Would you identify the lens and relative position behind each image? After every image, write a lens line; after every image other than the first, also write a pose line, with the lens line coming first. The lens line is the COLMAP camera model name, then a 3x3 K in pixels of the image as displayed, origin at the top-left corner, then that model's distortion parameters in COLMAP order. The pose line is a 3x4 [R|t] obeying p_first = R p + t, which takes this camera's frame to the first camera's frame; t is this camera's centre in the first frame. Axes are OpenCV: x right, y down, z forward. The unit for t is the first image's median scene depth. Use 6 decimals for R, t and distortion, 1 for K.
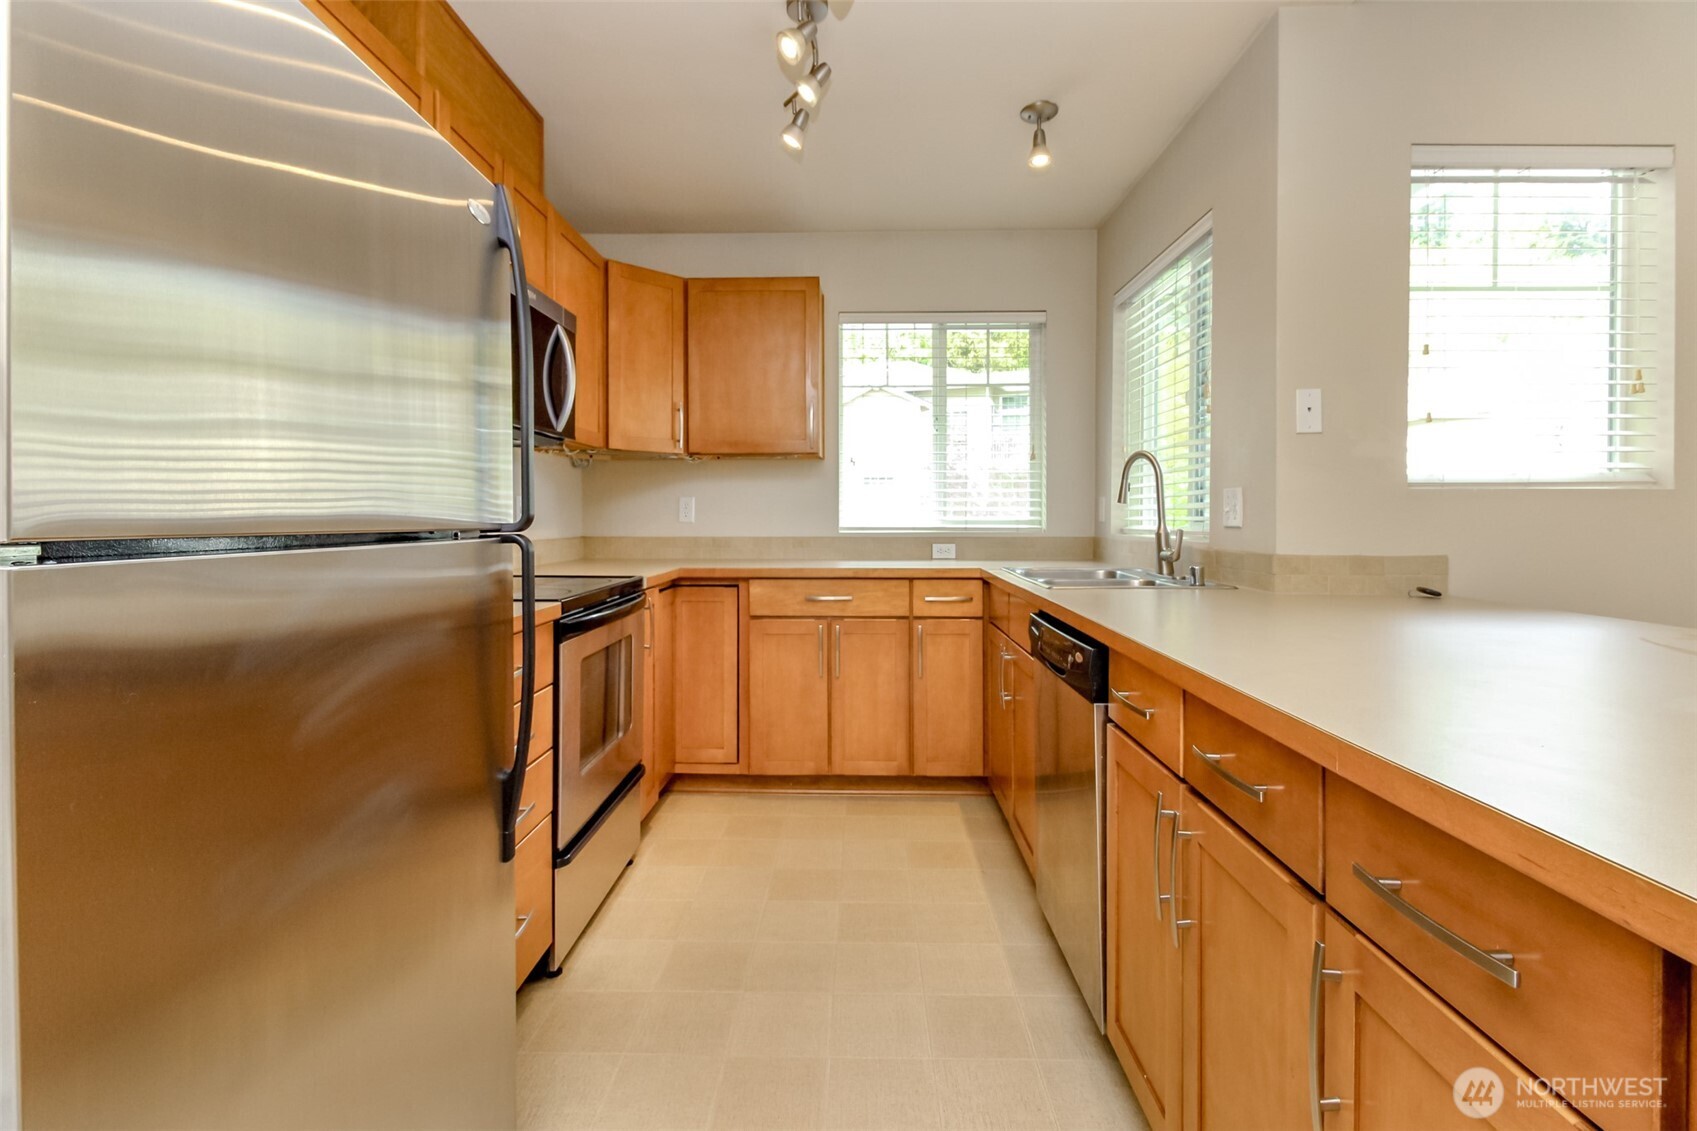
lens RADIAL K [[779.0, 0, 839.2], [0, 779.0, 522.8], [0, 0, 1]] dist [0.010461, -0.008919]
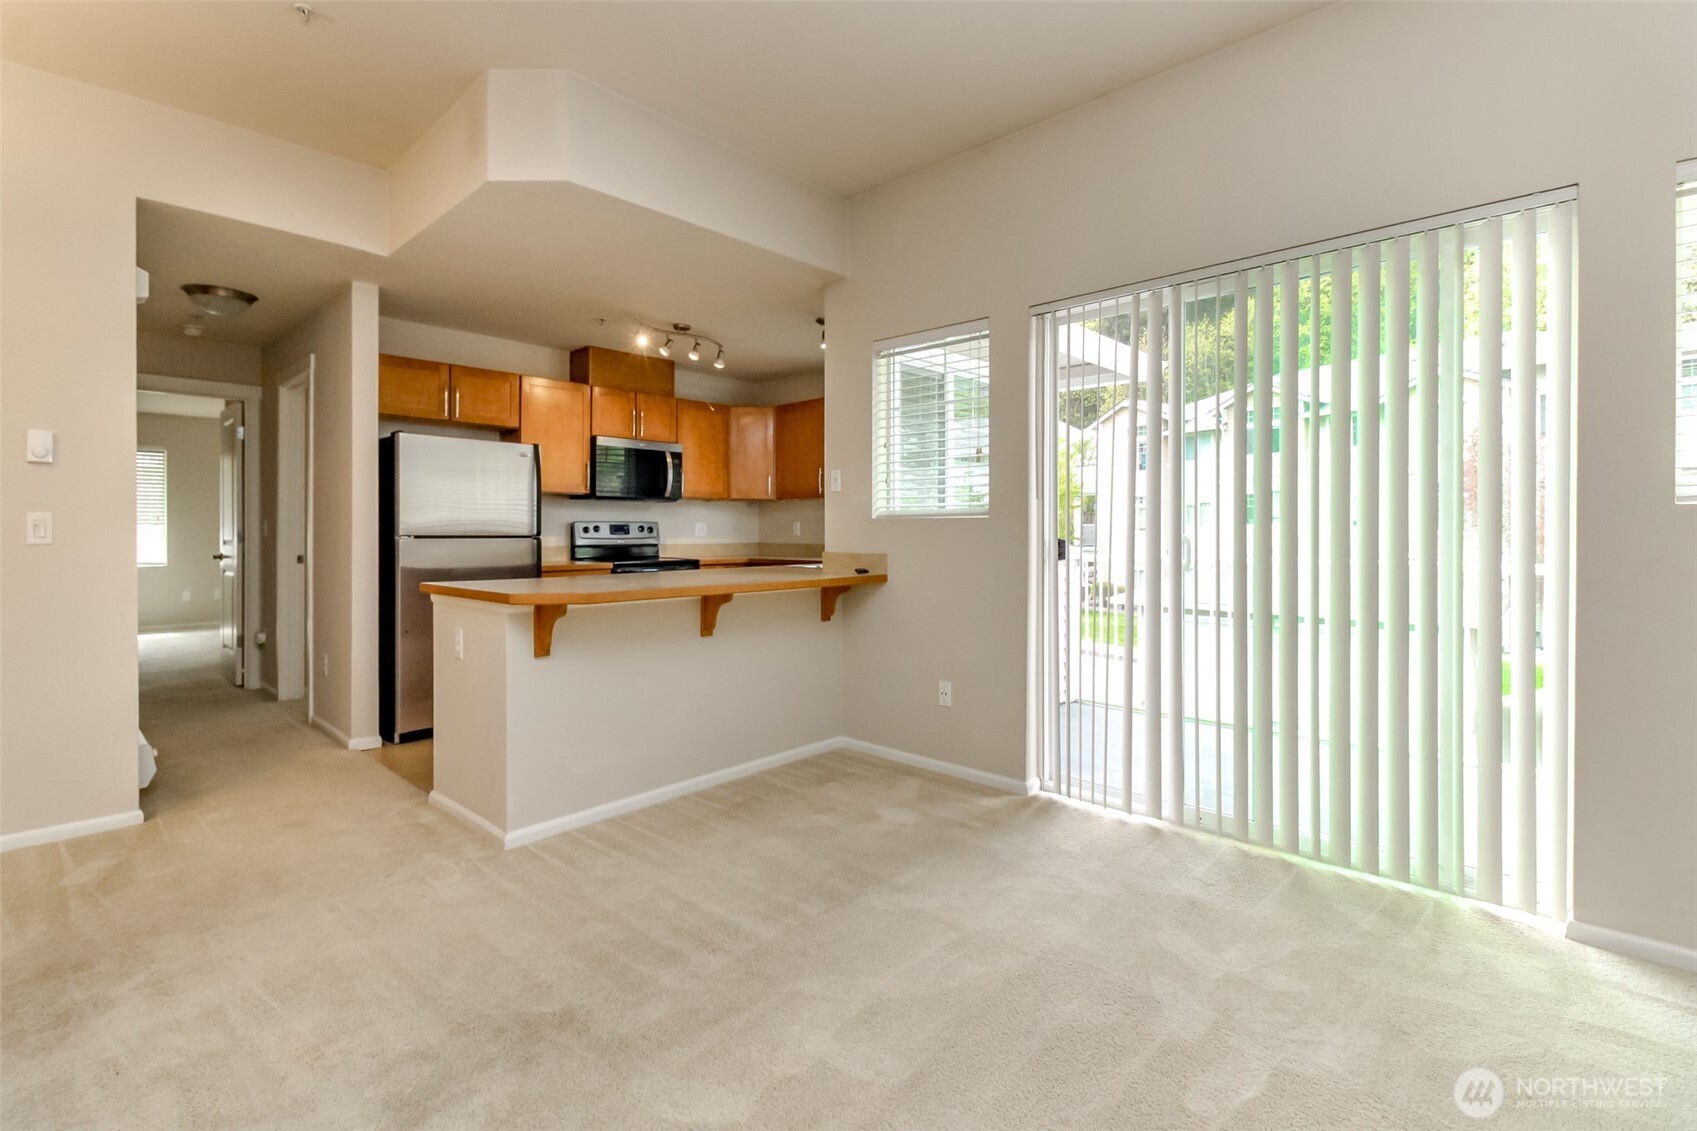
lens RADIAL K [[779.0, 0, 824.1], [0, 779.0, 531.4], [0, 0, 1]] dist [0.010461, -0.008919]
pose [[0.739060, -0.000305, -0.673640, 1.513302], [-0.007282, 0.999938, -0.008441, 0.002689], [0.673601, 0.011144, 0.739012, -0.398210]]
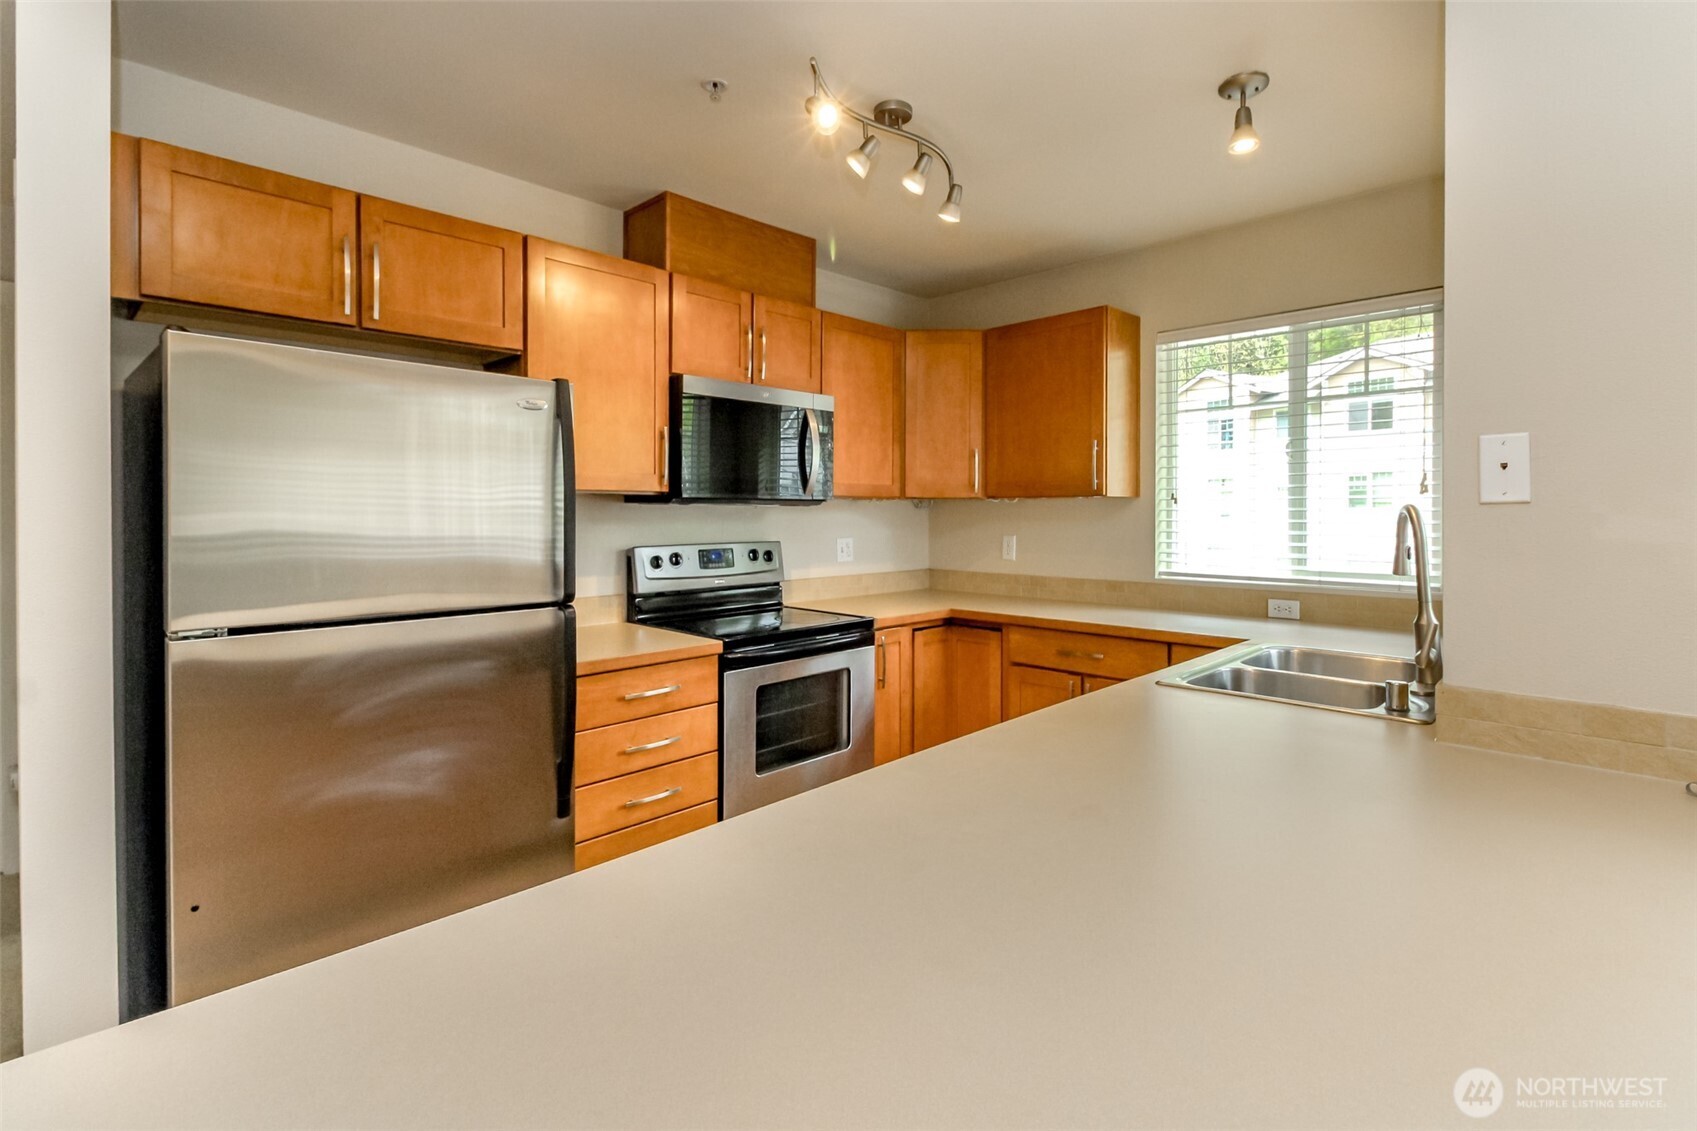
lens RADIAL K [[779.0, 0, 821.9], [0, 779.0, 513.8], [0, 0, 1]] dist [0.010461, -0.008919]
pose [[0.722682, -0.002594, -0.691176, 0.498368], [-0.004347, 0.999956, -0.008298, -0.076413], [0.691167, 0.009001, 0.722639, 0.119675]]
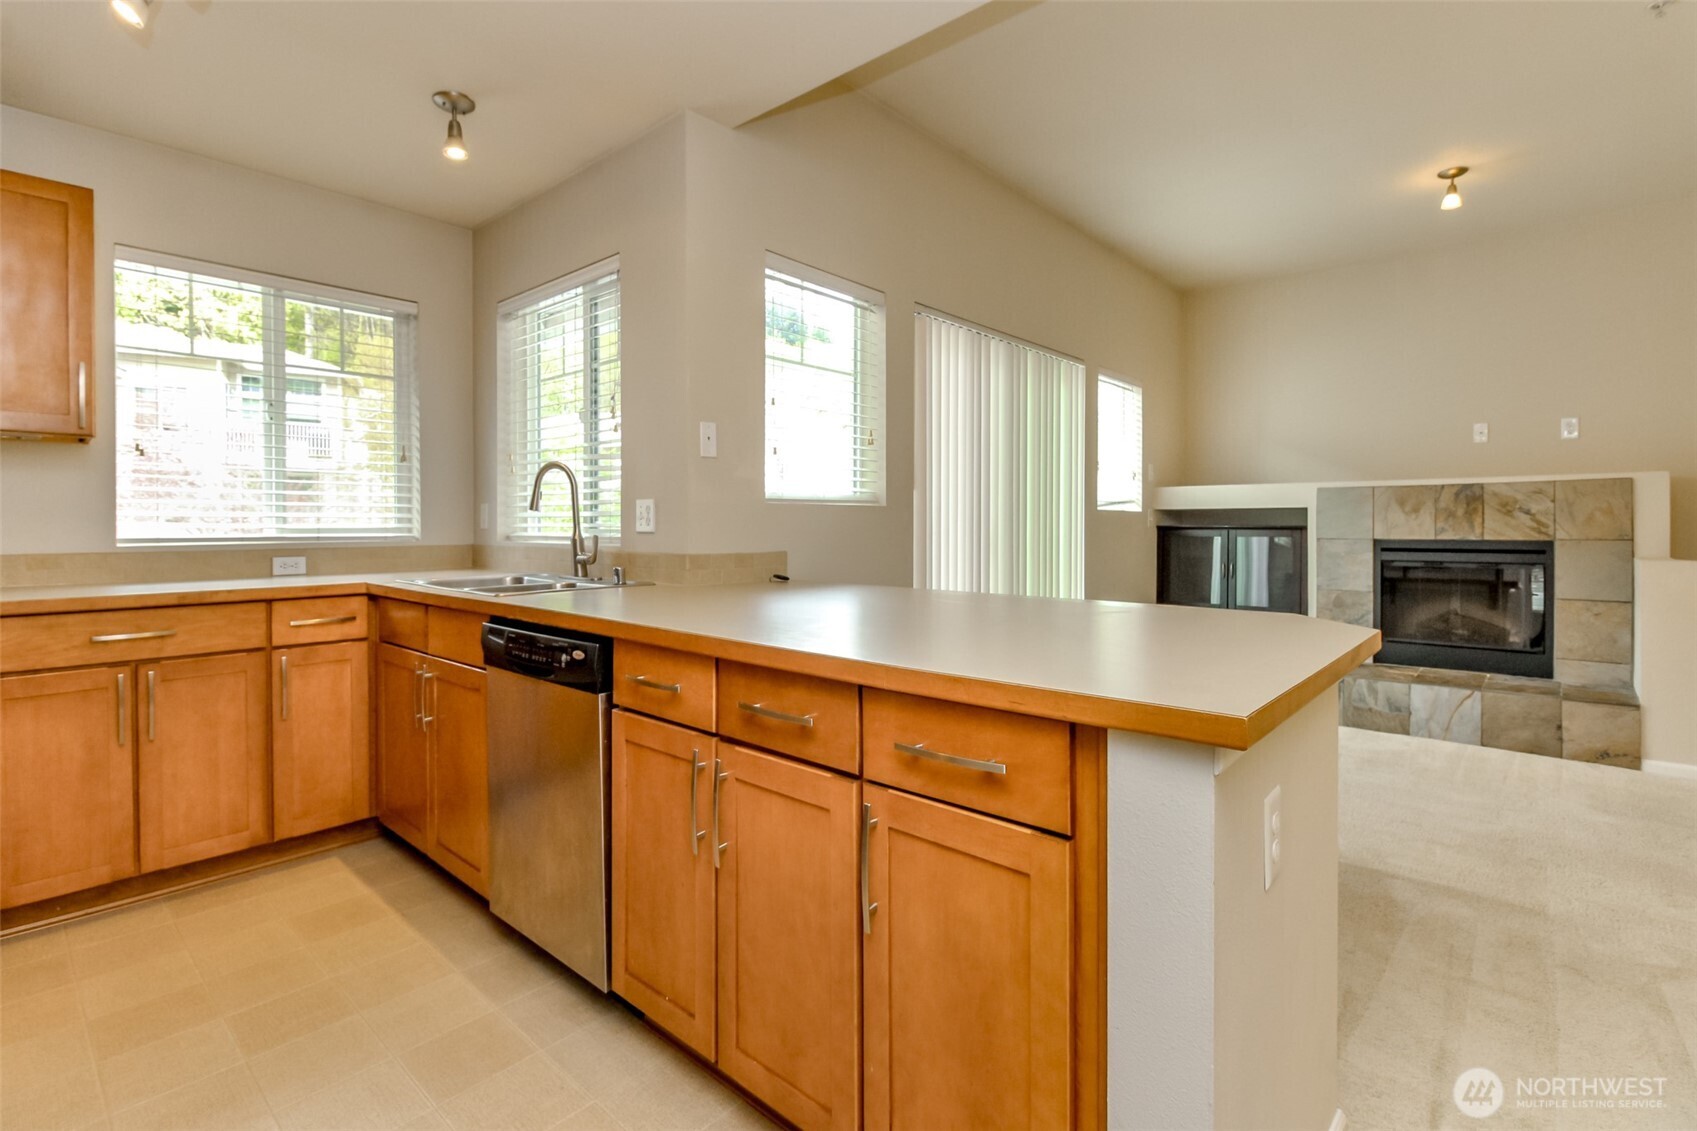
lens RADIAL K [[779.0, 0, 847.9], [0, 779.0, 526.7], [0, 0, 1]] dist [0.010461, -0.008919]
pose [[0.645138, -0.005664, 0.764045, -0.168335], [0.008170, 0.999966, 0.000514, -0.001045], [-0.764023, 0.005911, 0.645162, 0.013437]]
